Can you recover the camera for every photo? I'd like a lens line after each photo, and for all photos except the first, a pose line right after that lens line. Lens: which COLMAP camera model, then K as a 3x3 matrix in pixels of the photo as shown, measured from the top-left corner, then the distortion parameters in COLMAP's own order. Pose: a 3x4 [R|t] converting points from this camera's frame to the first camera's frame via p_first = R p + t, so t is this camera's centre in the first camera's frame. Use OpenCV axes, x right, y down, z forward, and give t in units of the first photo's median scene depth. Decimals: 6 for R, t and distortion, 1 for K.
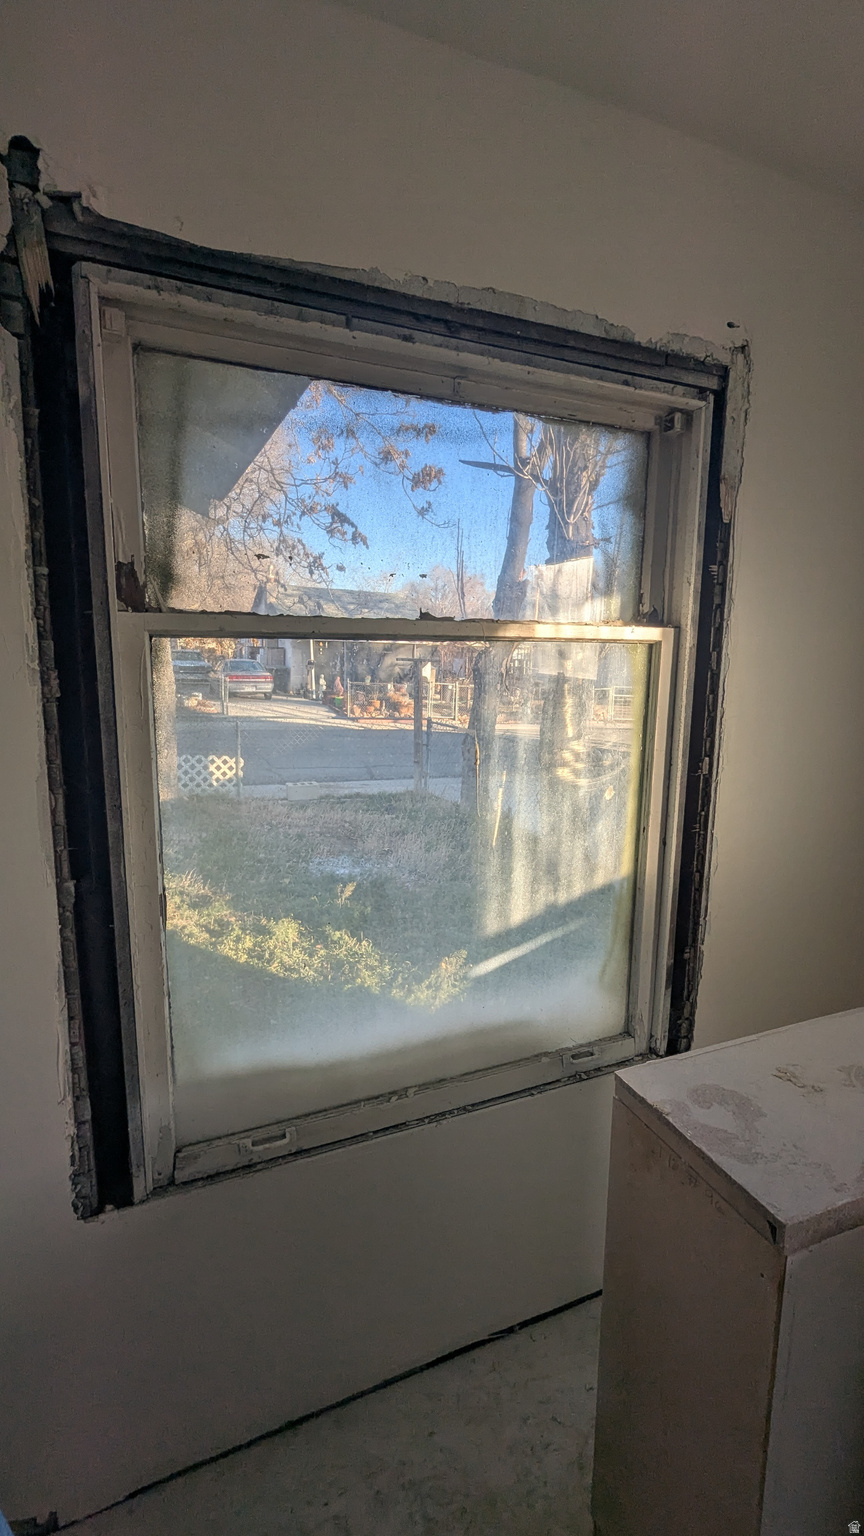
lens RADIAL K [[749.4, 0, 432.0], [0, 749.4, 768.0], [0, 0, 1]] dist [0.001948, -0.001034]
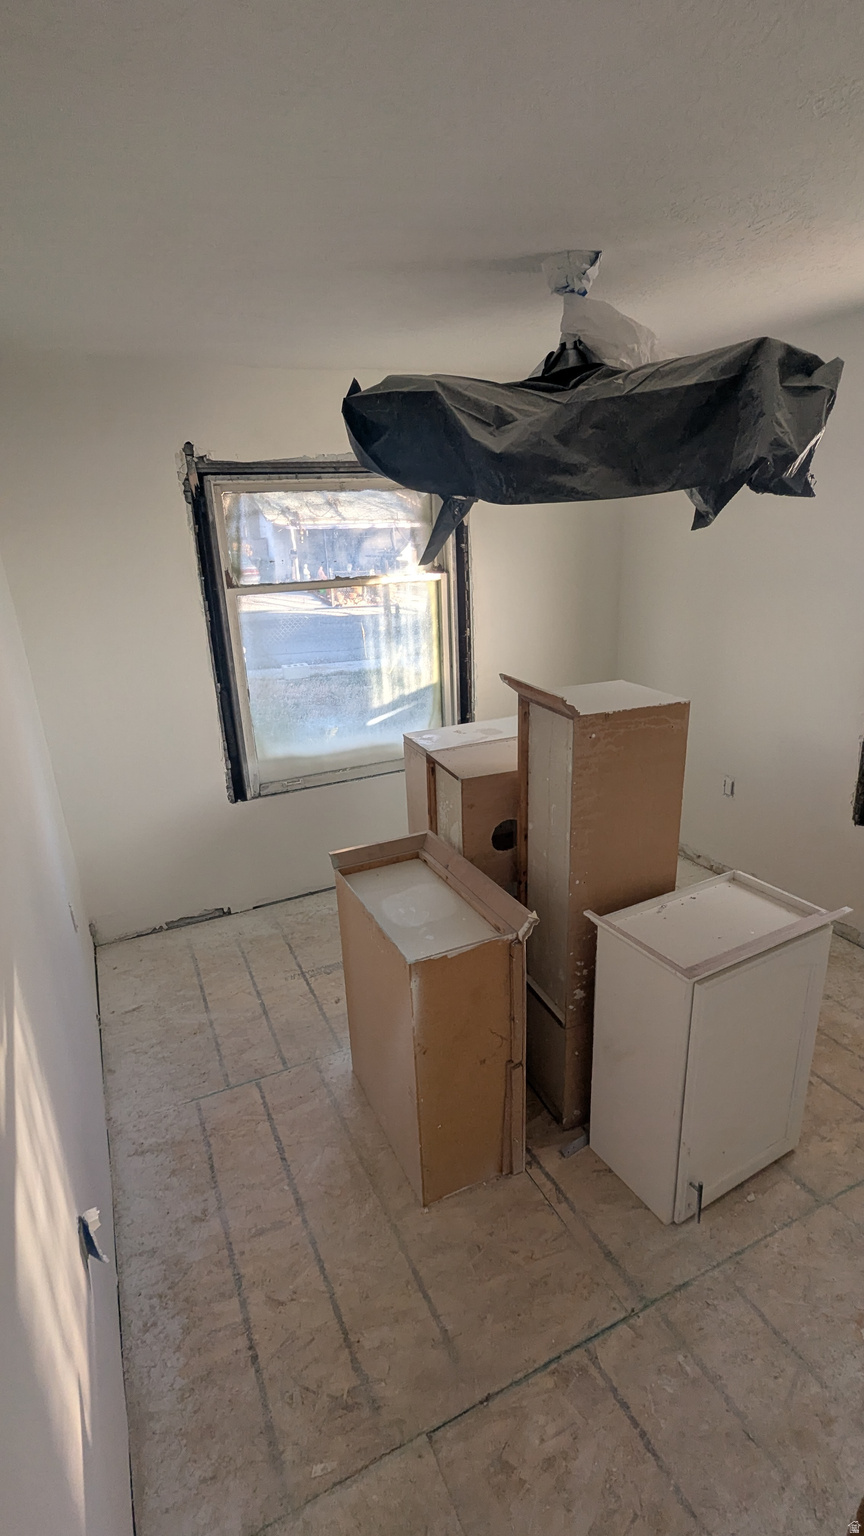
lens RADIAL K [[749.4, 0, 432.0], [0, 749.4, 768.0], [0, 0, 1]] dist [0.001948, -0.001034]
pose [[0.998385, -0.056802, 0.000096, 0.248947], [0.056089, 0.986120, 0.156271, 0.047494], [-0.008971, -0.156013, 0.987714, -1.456370]]
